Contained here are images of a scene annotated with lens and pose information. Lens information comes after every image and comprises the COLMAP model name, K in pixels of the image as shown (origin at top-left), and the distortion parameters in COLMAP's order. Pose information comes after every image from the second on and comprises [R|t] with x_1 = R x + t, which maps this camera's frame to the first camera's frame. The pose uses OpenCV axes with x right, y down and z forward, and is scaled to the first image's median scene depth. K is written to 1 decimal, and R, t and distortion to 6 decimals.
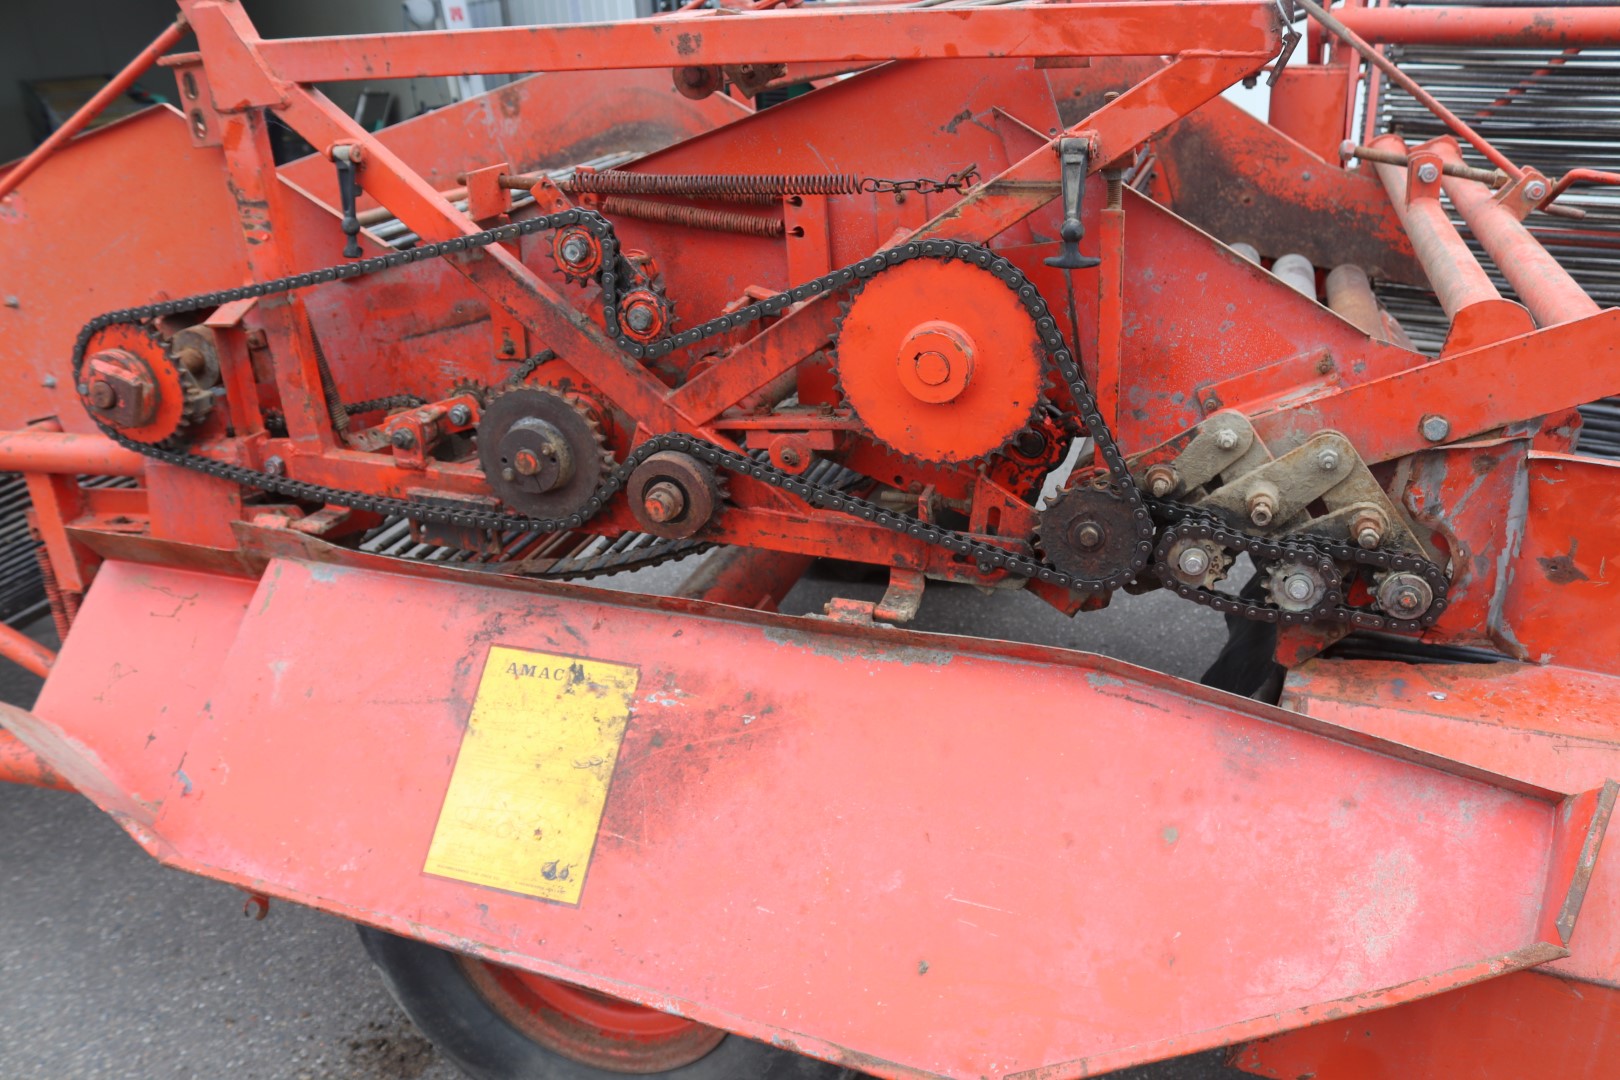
lens RADIAL K [[1323.5, 0, 810.0], [0, 1323.5, 540.0], [0, 0, 1]] dist [-0.156337, 0.107659]
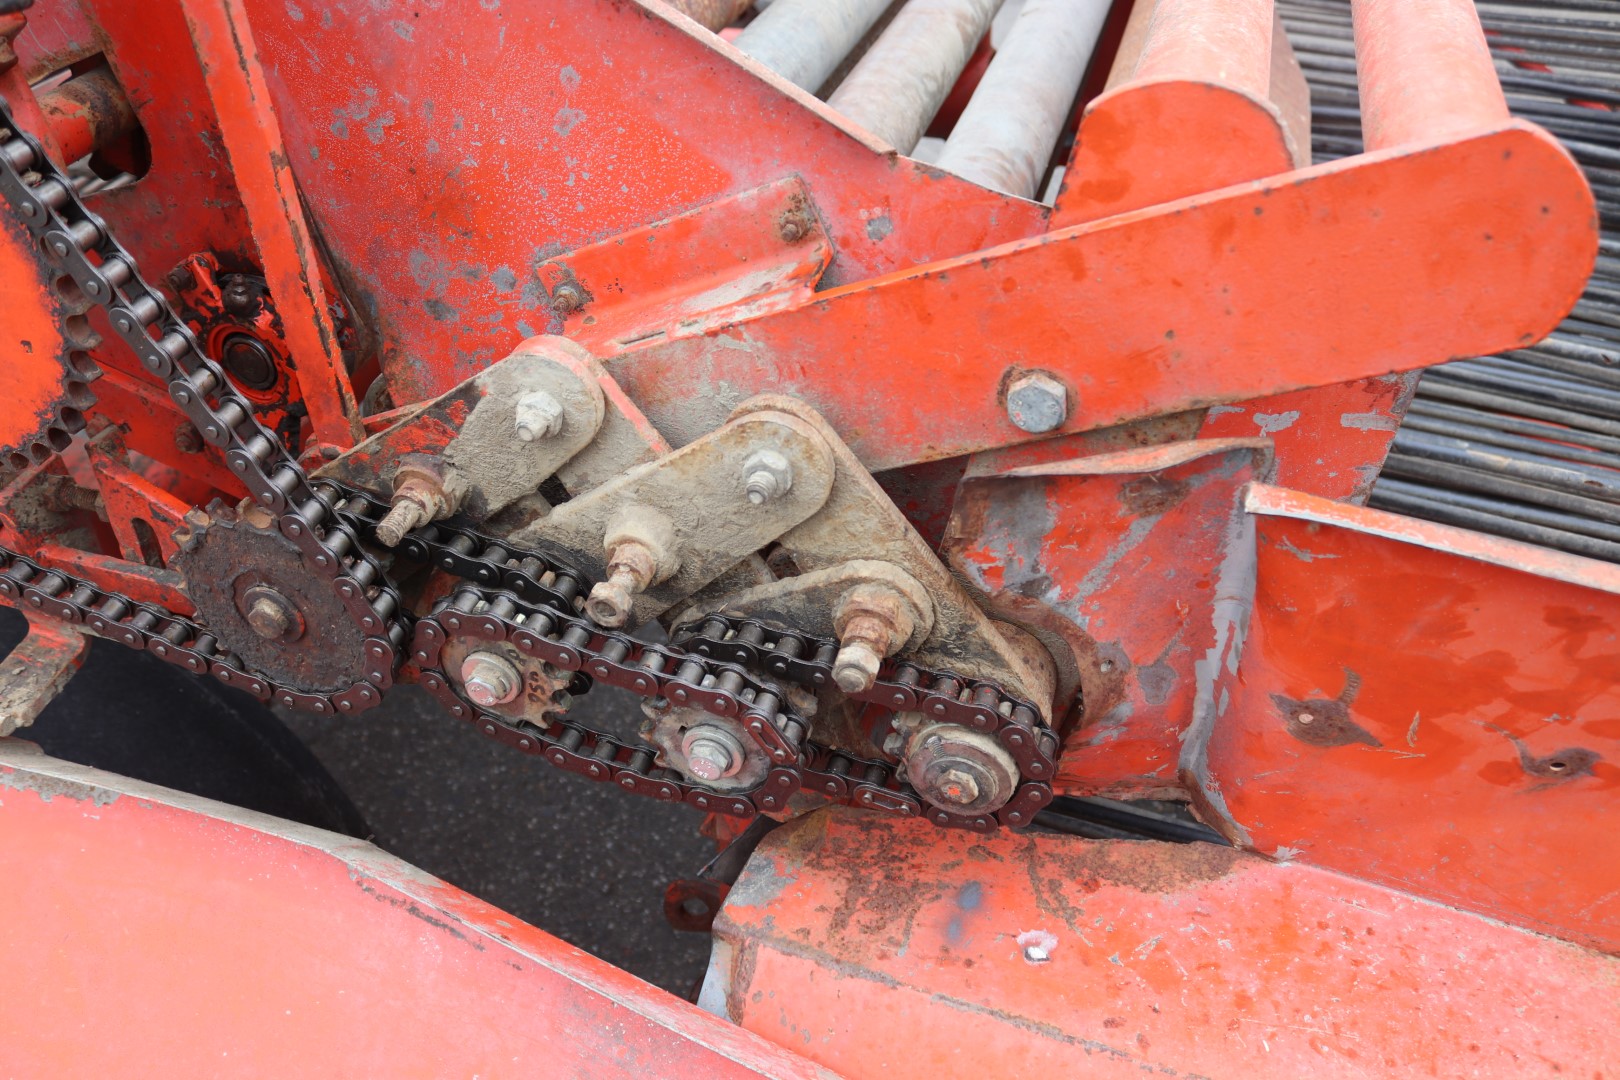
lens RADIAL K [[1323.5, 0, 810.0], [0, 1323.5, 540.0], [0, 0, 1]] dist [-0.156337, 0.107659]
pose [[0.999464, -0.011362, 0.030687, 0.393044], [0.002590, 0.962310, 0.271943, -0.152385], [-0.032620, -0.271718, 0.961824, 0.581522]]
